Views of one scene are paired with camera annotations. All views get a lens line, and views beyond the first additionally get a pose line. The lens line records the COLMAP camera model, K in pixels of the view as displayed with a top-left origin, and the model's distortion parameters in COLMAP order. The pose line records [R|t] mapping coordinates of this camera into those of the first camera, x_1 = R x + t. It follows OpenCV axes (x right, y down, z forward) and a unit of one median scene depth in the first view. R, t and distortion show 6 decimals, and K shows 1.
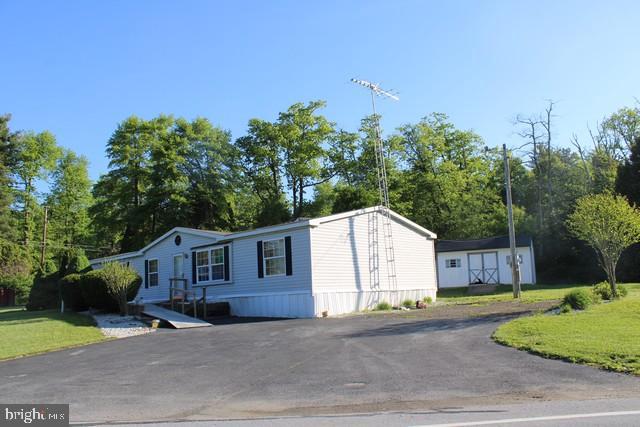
lens RADIAL K [[542.6, 0, 320.0], [0, 542.6, 213.5], [0, 0, 1]] dist [-0.154165, 0.127911]
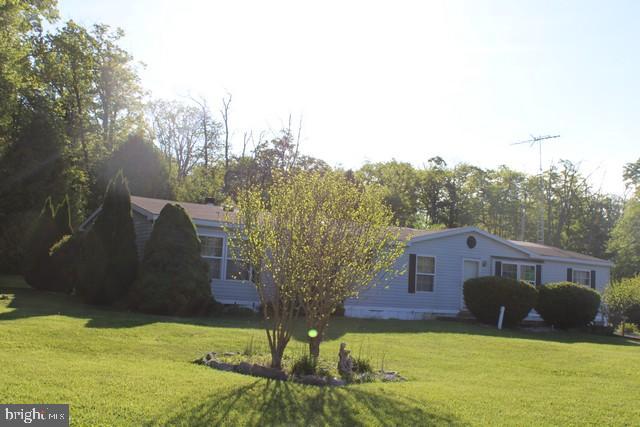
lens RADIAL K [[779.6, 0, 320.0], [0, 779.6, 213.5], [0, 0, 1]] dist [-0.200225, -0.006622]
pose [[0.227231, 0.159802, 0.960640, -1.537542], [-0.223021, 0.968768, -0.108400, 0.197424], [-0.947960, -0.189611, 0.255773, 0.959370]]
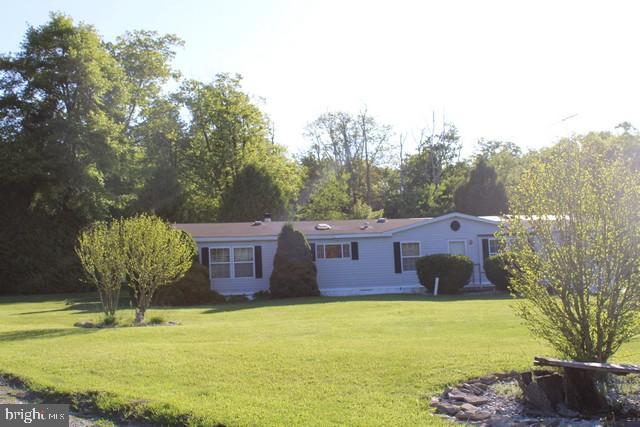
lens RADIAL K [[839.4, 0, 320.0], [0, 839.4, 213.5], [0, 0, 1]] dist [-0.108005, -0.001735]
pose [[0.562683, 0.096402, 0.821033, -1.767870], [-0.119364, 0.992244, -0.034701, 0.116620], [-0.818010, -0.078476, 0.569826, 0.324845]]
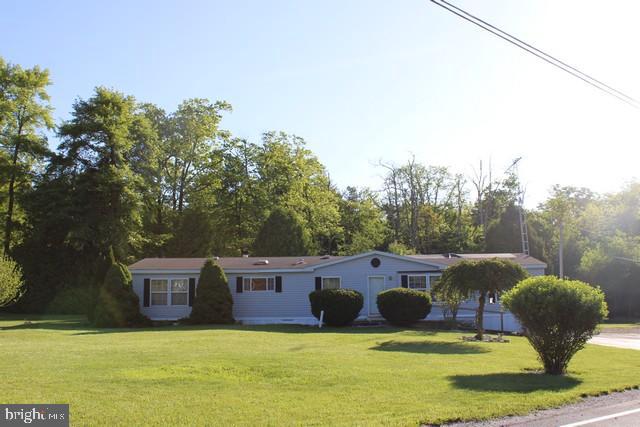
lens RADIAL K [[699.2, 0, 320.0], [0, 699.2, 213.5], [0, 0, 1]] dist [-0.084389, 0.013159]
pose [[0.744343, 0.137517, 0.653485, -1.340485], [-0.131465, 0.989593, -0.058504, 0.050980], [-0.654729, -0.042364, 0.754675, 0.006293]]
